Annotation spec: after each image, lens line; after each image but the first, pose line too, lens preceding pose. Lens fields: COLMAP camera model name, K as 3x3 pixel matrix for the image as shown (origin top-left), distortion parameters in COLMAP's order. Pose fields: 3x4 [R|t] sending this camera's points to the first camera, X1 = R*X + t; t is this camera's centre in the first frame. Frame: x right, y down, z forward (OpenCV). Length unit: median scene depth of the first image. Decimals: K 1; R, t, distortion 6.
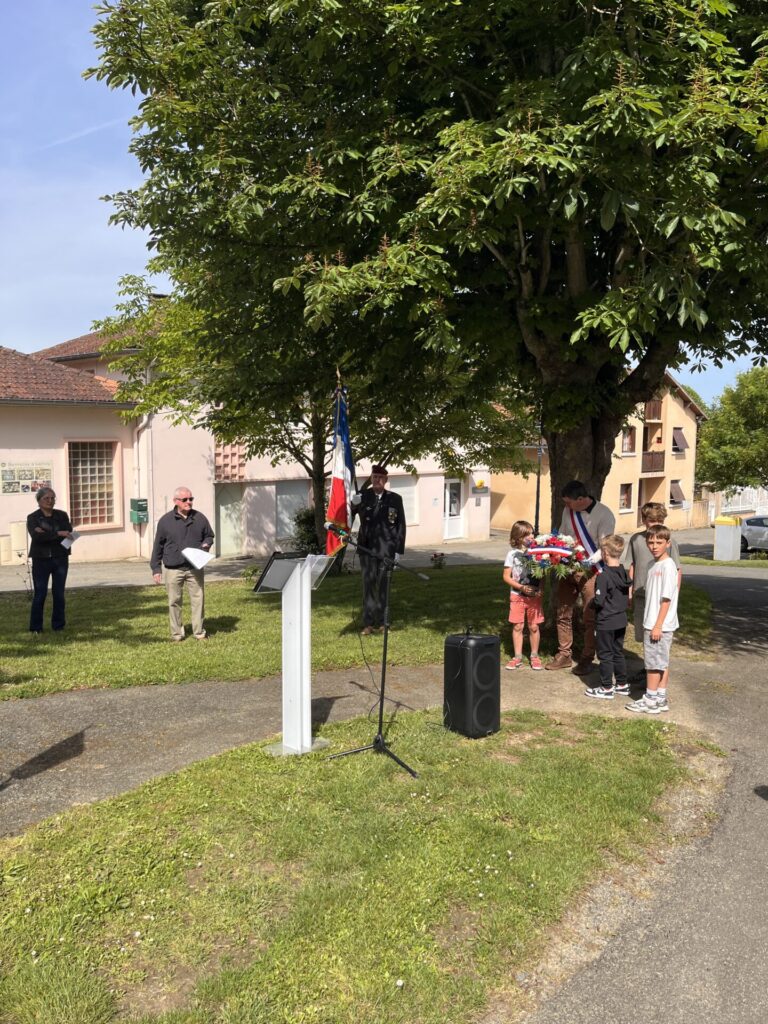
lens RADIAL K [[769.0, 0, 387.9], [0, 769.0, 508.0], [0, 0, 1]] dist [0.068869, -0.092953]
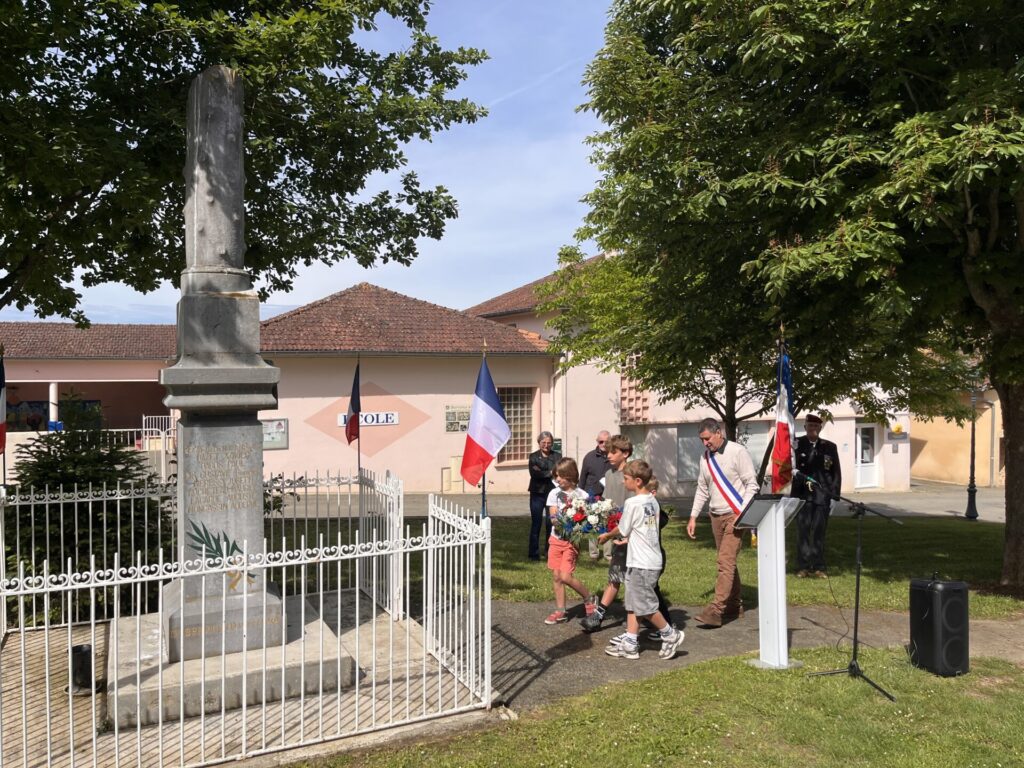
lens RADIAL K [[769.0, 0, 505.1], [0, 769.0, 381.5], [0, 0, 1]] dist [0.068869, -0.092953]
pose [[0.944084, -0.005771, -0.329655, -0.085332], [-0.022384, 0.996418, -0.081549, -0.006487], [0.328945, 0.084368, 0.940573, -0.201087]]
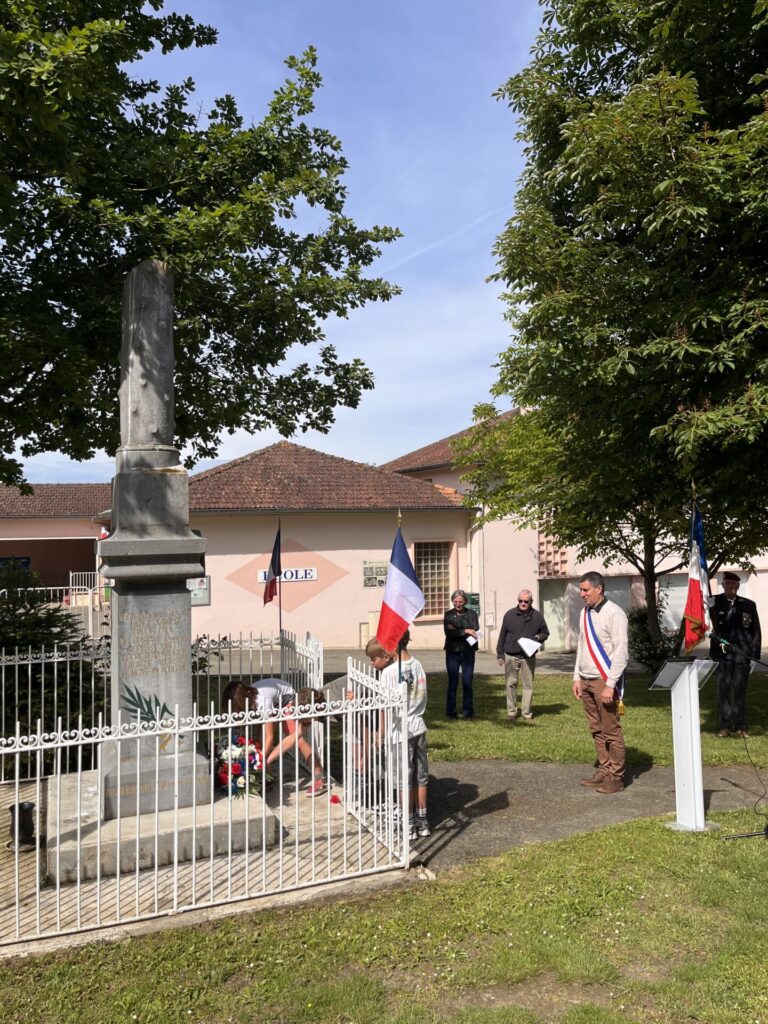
lens RADIAL K [[769.0, 0, 383.6], [0, 769.0, 506.1], [0, 0, 1]] dist [0.068869, -0.092953]
pose [[0.925957, -0.027766, -0.376607, -0.069678], [-0.017166, 0.993167, -0.115430, -0.020889], [0.377239, 0.113348, 0.919153, -0.235793]]
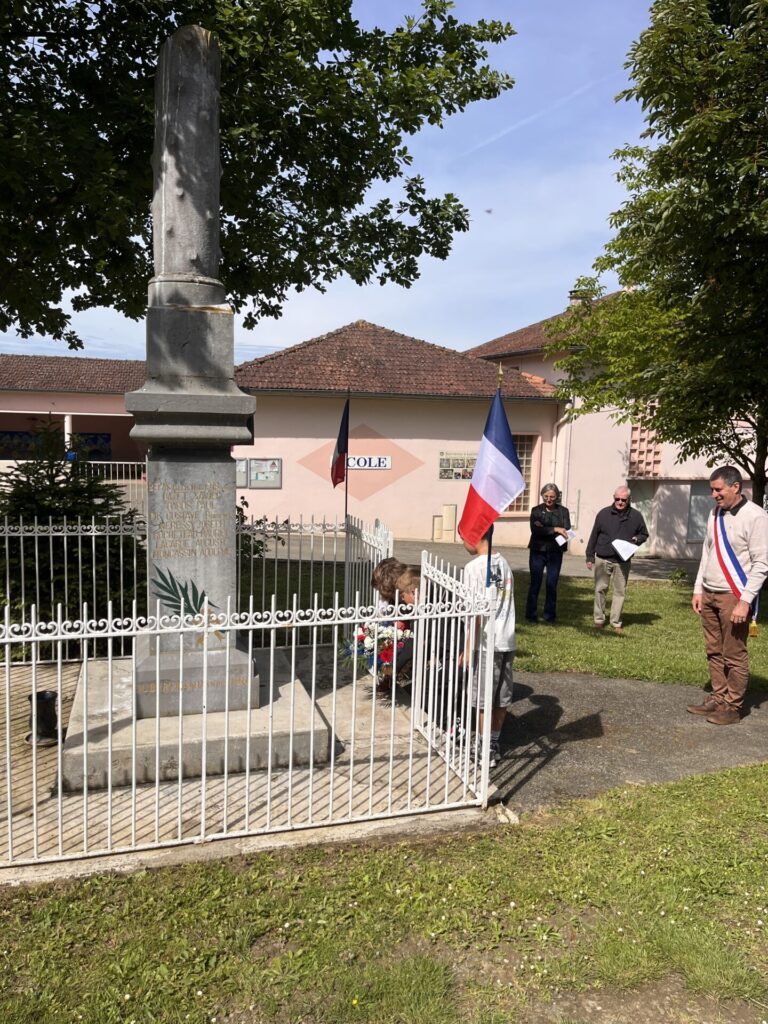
lens RADIAL K [[769.0, 0, 385.8], [0, 769.0, 507.2], [0, 0, 1]] dist [0.068869, -0.092953]
pose [[0.885230, 0.072429, -0.459479, -0.143273], [-0.067523, 0.997349, 0.027125, -0.008955], [0.460226, 0.007014, 0.887774, -0.084261]]
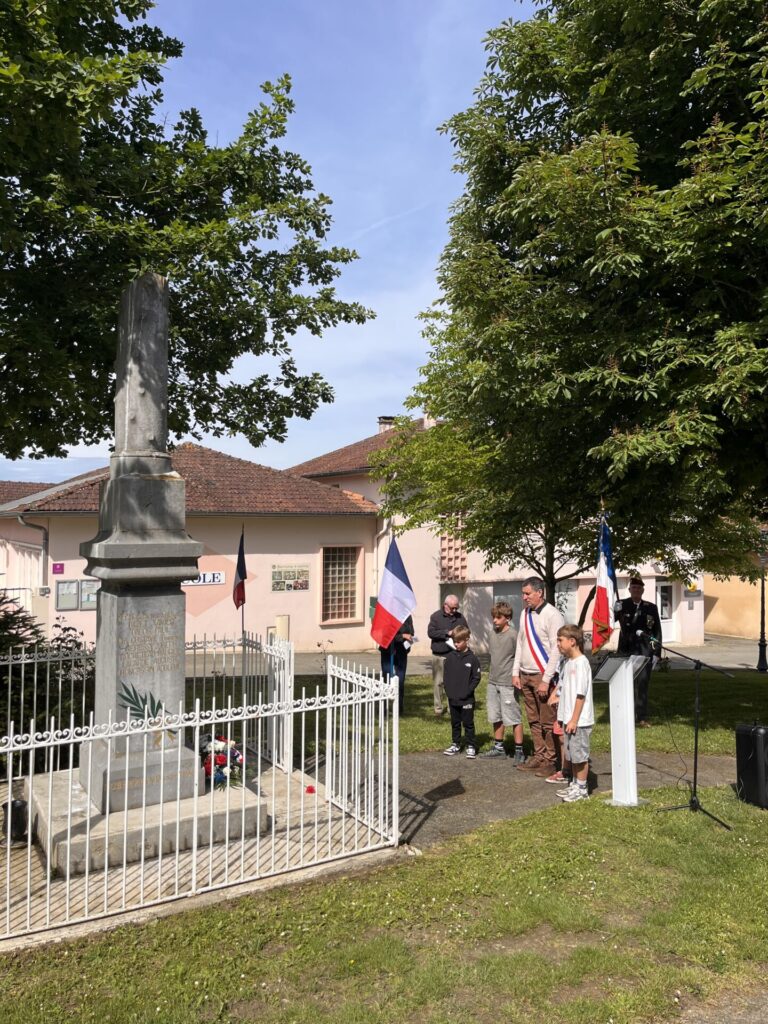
lens RADIAL K [[769.0, 0, 384.4], [0, 769.0, 508.5], [0, 0, 1]] dist [0.068869, -0.092953]
pose [[0.972235, -0.009403, -0.233817, -0.155532], [-0.019434, 0.992496, -0.120724, -0.016214], [0.233198, 0.121916, 0.964757, -0.336114]]
